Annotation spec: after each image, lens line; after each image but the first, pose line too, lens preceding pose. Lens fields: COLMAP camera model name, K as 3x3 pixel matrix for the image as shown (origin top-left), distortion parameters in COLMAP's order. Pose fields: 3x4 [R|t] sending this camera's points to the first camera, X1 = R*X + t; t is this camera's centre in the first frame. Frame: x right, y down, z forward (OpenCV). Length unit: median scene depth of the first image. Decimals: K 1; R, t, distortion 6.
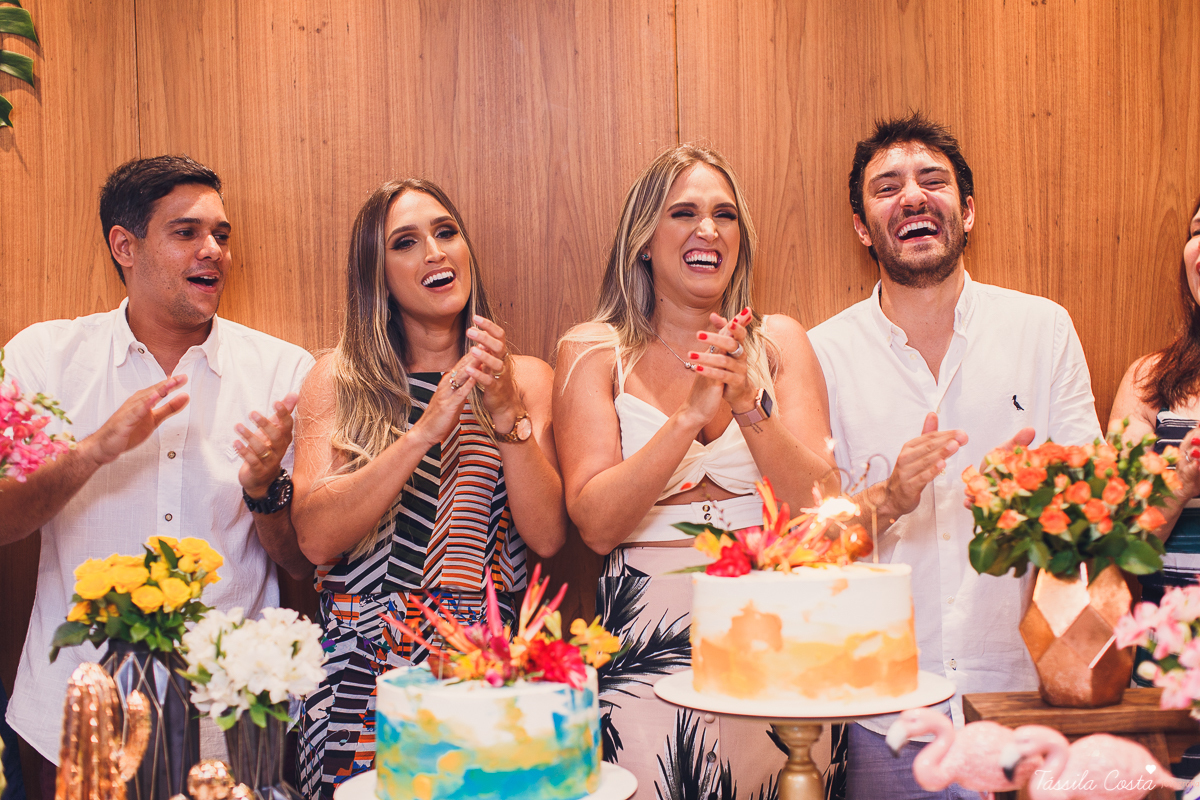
lens RADIAL K [[1754.2, 0, 601.5], [0, 1754.2, 395.3], [0, 0, 1]] dist [0.014817, -0.005211]
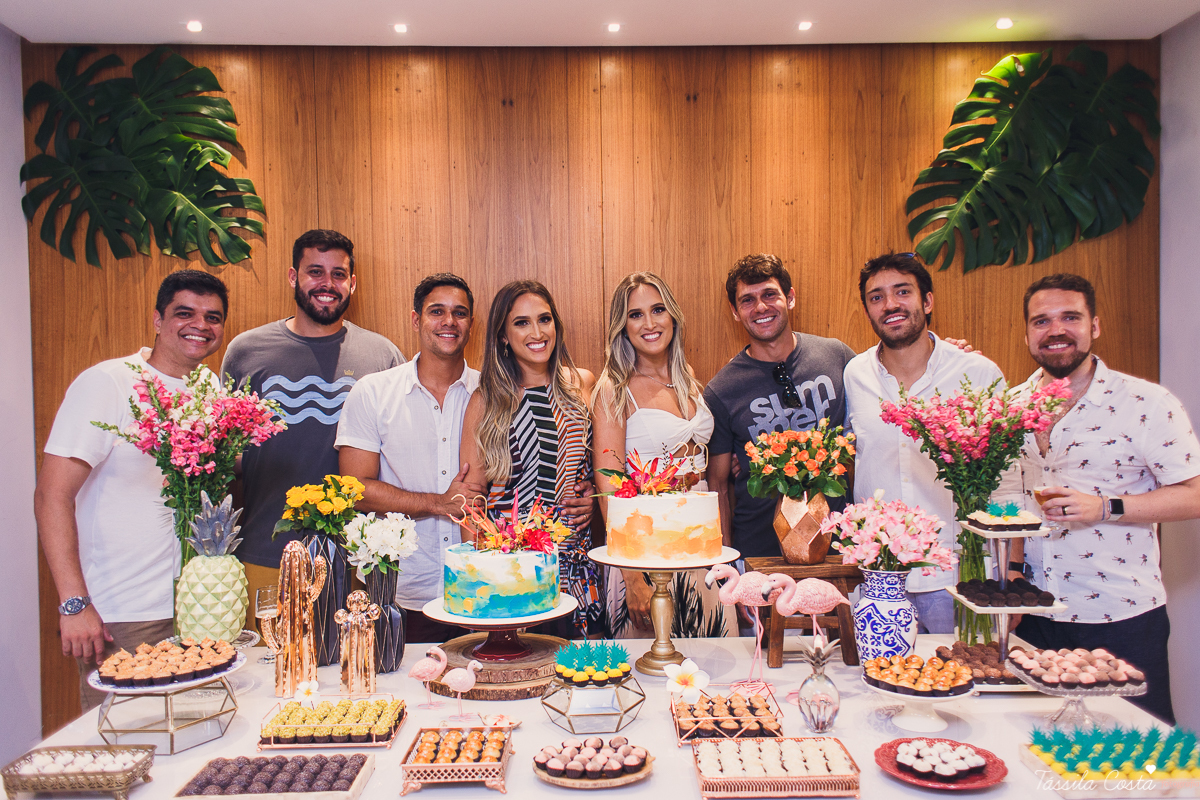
lens RADIAL K [[945.9, 0, 601.8], [0, 945.9, 401.8], [0, 0, 1]] dist [0.051026, -0.022656]
pose [[0.999079, 0.009509, 0.041836, 0.000060], [-0.009471, 0.999955, -0.001115, -0.001289], [-0.041844, 0.000717, 0.999124, -0.039839]]
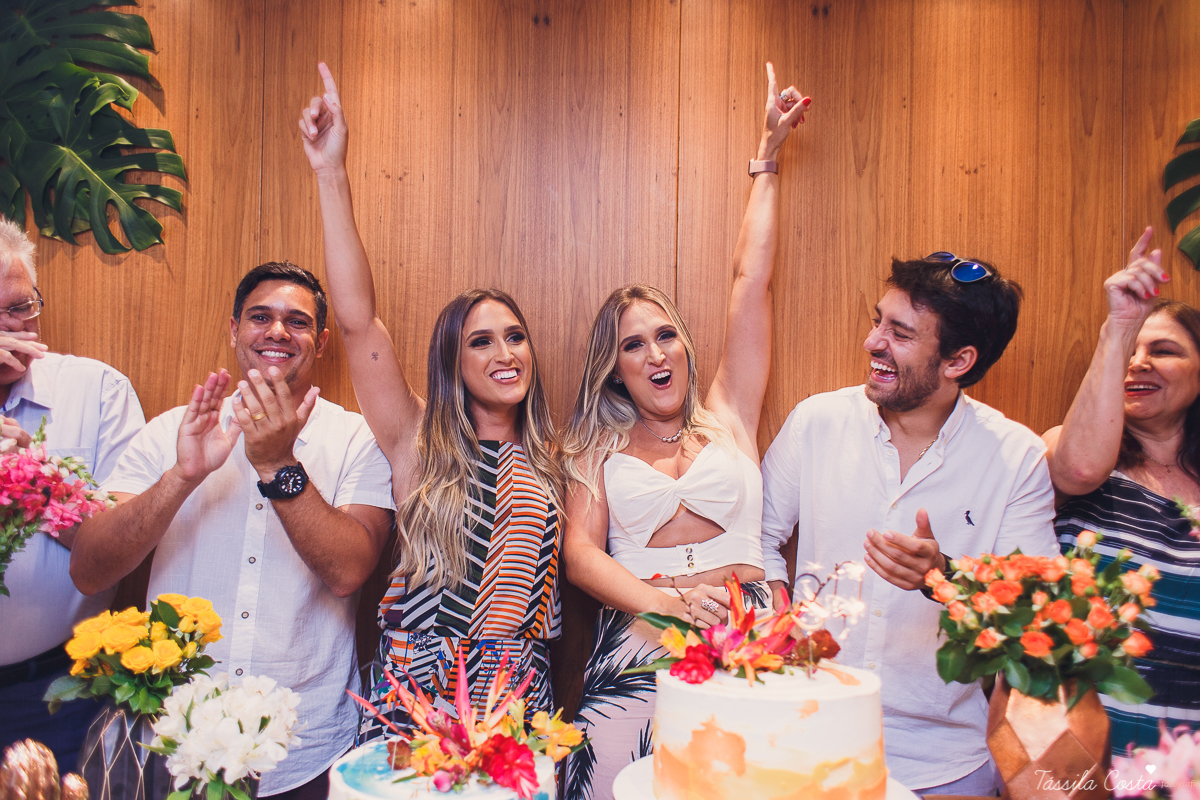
lens RADIAL K [[939.8, 0, 600.0], [0, 939.8, 400.0], [0, 0, 1]] dist [0.064832, -0.073811]
pose [[0.997545, 0.041712, -0.056243, 0.031067], [-0.044616, 0.997680, -0.051411, -0.016119], [0.053968, 0.053794, 0.997093, 0.324038]]
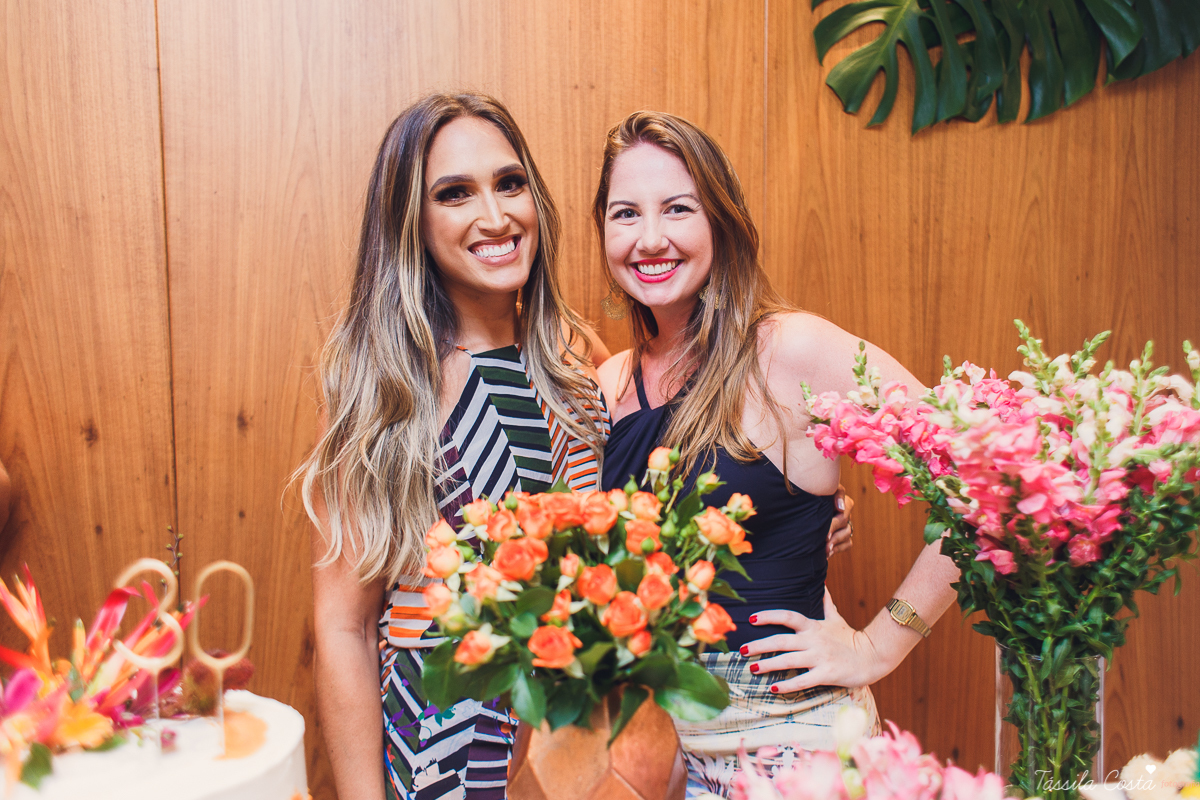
lens RADIAL K [[986.2, 0, 631.5], [0, 986.2, 406.2], [0, 0, 1]] dist [0.026859, -0.010966]
pose [[0.965497, 0.002257, 0.260406, 0.138296], [-0.014326, 0.998908, 0.044462, -0.014297], [-0.260021, -0.046658, 0.964475, 0.480001]]
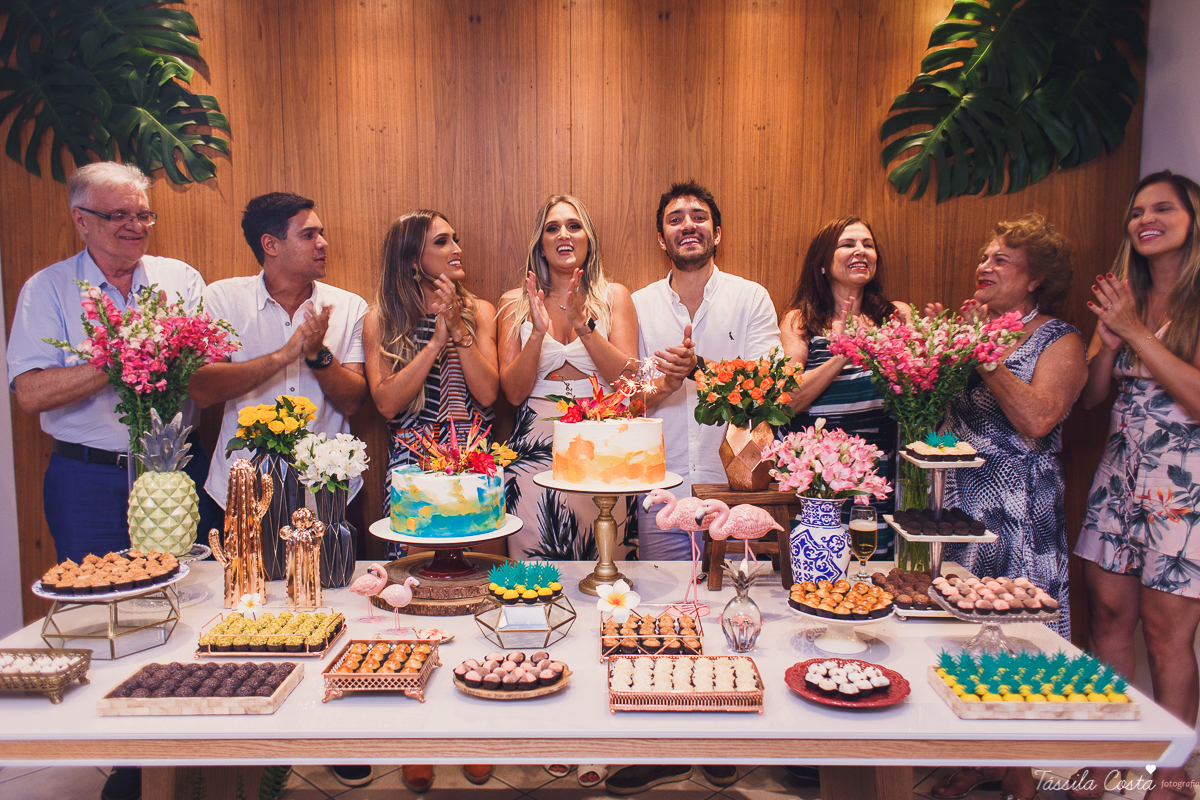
lens RADIAL K [[943.6, 0, 600.0], [0, 943.6, 400.0], [0, 0, 1]] dist [0.054197, -0.030715]
pose [[0.999403, 0.023664, 0.025179, 0.054730], [-0.025438, 0.997033, 0.072647, -0.000018], [-0.023385, -0.073244, 0.997040, -0.043852]]
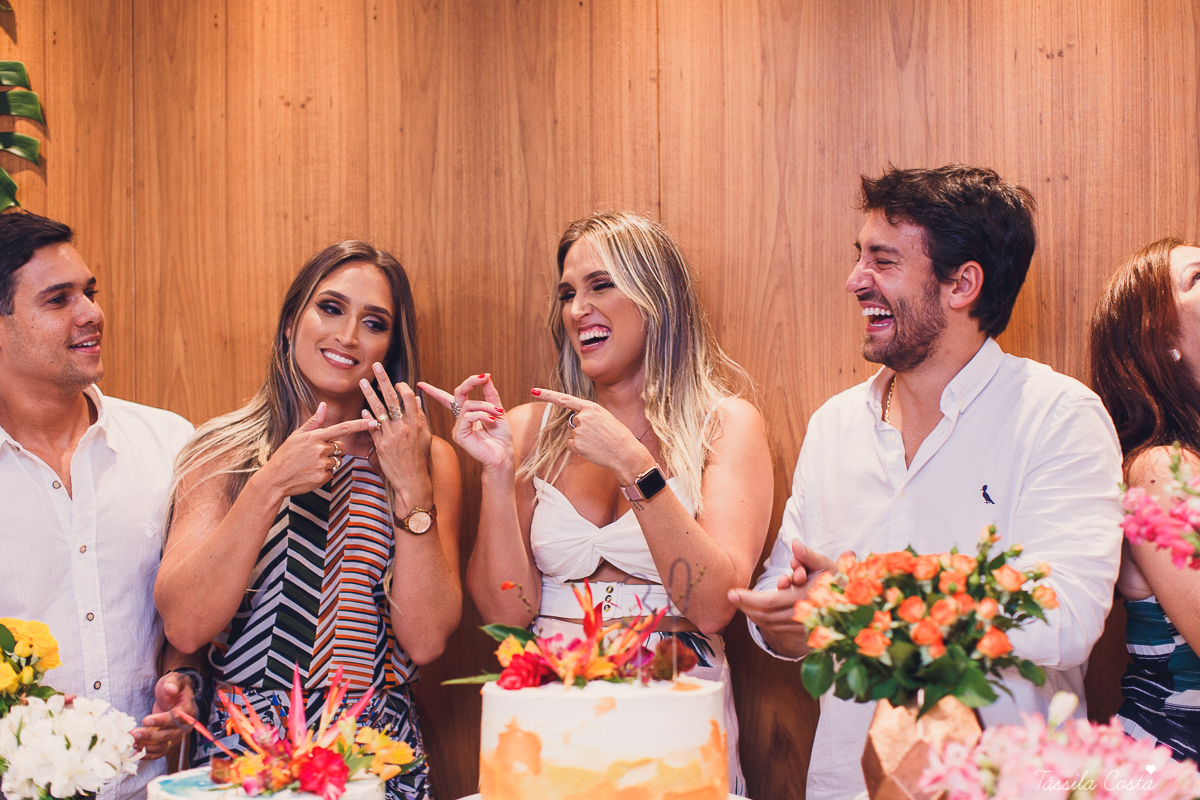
lens RADIAL K [[1754.2, 0, 601.5], [0, 1754.2, 395.3], [0, 0, 1]] dist [0.014817, -0.005211]
pose [[0.976183, 0.010795, -0.216682, 0.218875], [-0.019766, 0.999033, -0.039276, -0.009605], [0.216048, 0.042624, 0.975452, 0.080098]]
